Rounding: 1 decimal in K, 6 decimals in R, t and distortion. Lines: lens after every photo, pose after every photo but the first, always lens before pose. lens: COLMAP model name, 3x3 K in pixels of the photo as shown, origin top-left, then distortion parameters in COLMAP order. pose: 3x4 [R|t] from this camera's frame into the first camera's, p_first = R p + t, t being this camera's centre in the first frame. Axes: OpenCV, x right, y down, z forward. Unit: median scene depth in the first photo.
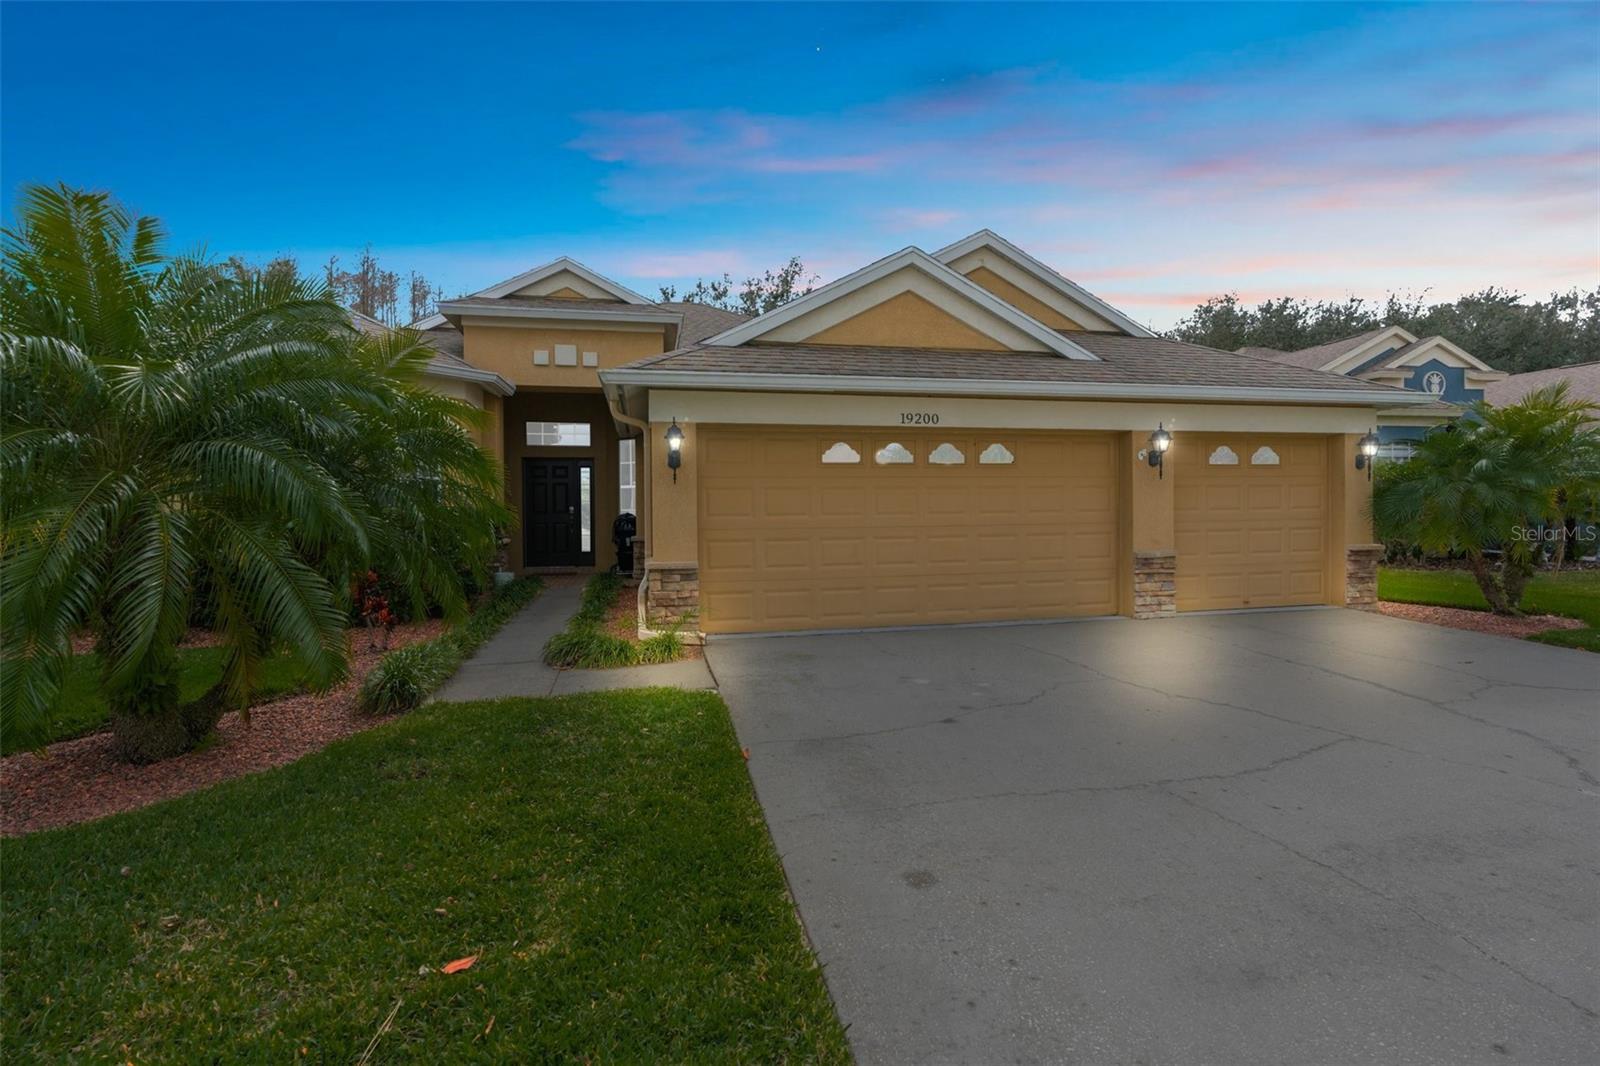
lens RADIAL K [[729.2, 0, 800.0], [0, 729.2, 533.0], [0, 0, 1]] dist [-0.001575, -0.000088]
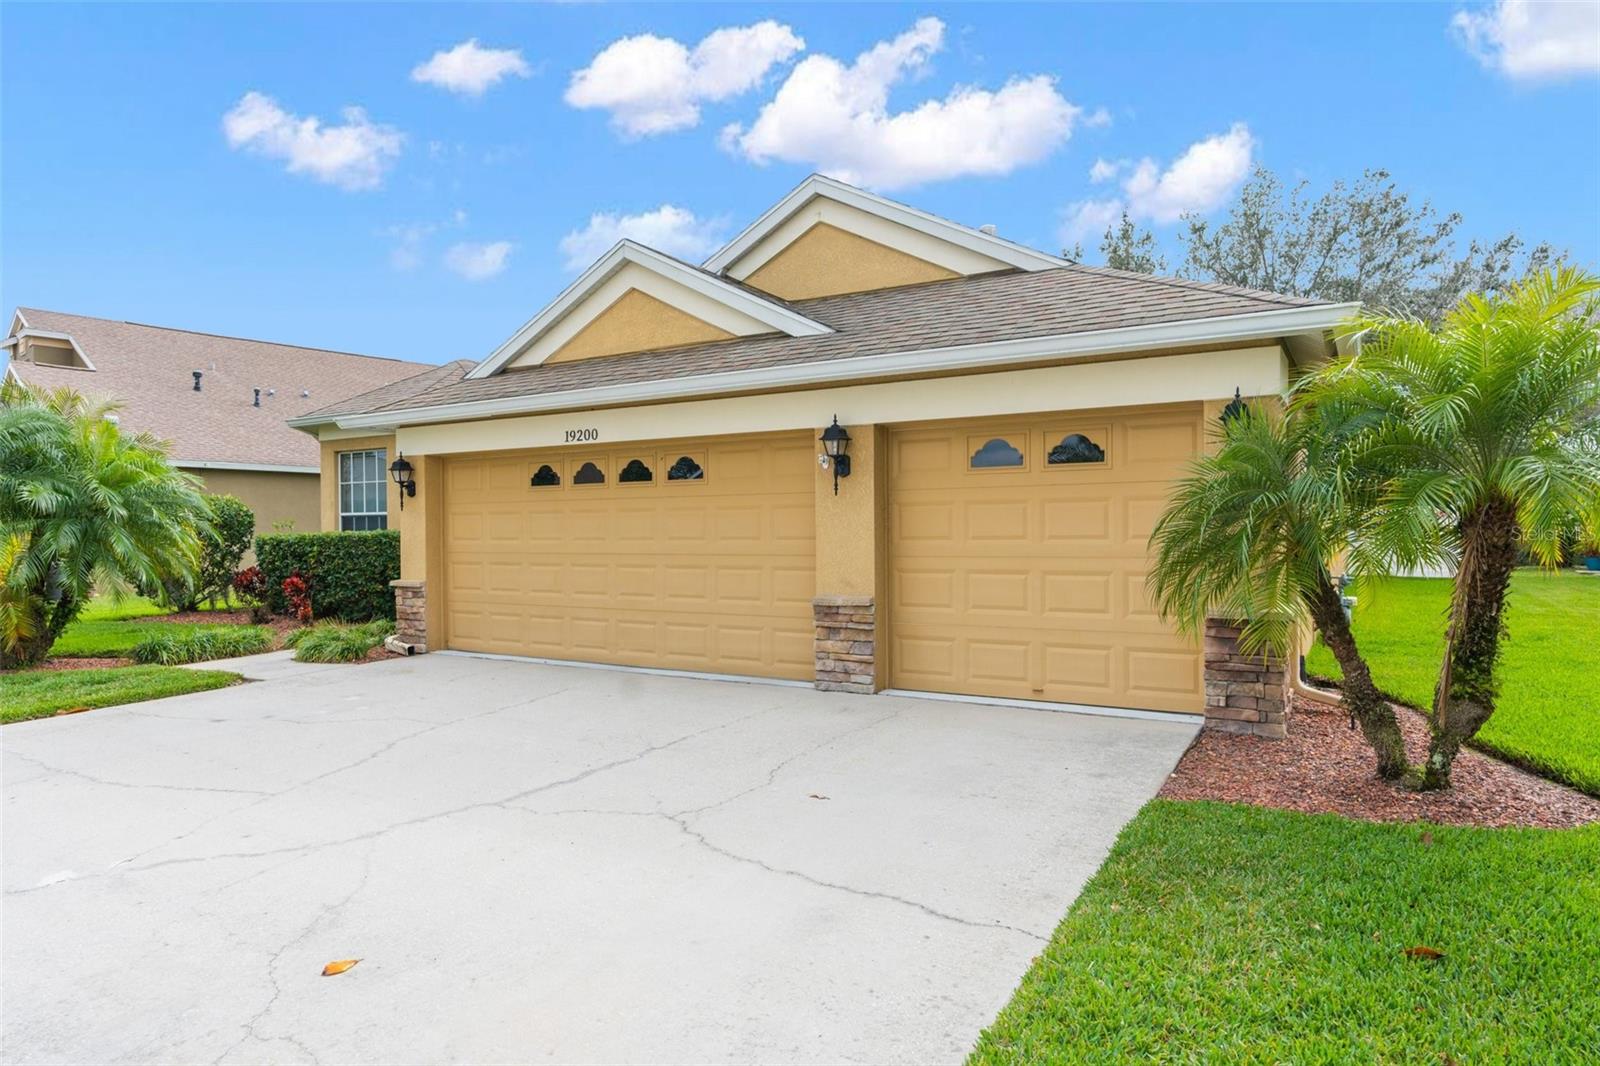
lens RADIAL K [[948.2, 0, 800.0], [0, 948.2, 533.0], [0, 0, 1]] dist [0.002306, 0.000116]
pose [[0.729799, 0.008596, -0.683608, 1.091558], [-0.022822, 0.999670, -0.011794, -0.025252], [0.683281, 0.024208, 0.729754, 0.301801]]
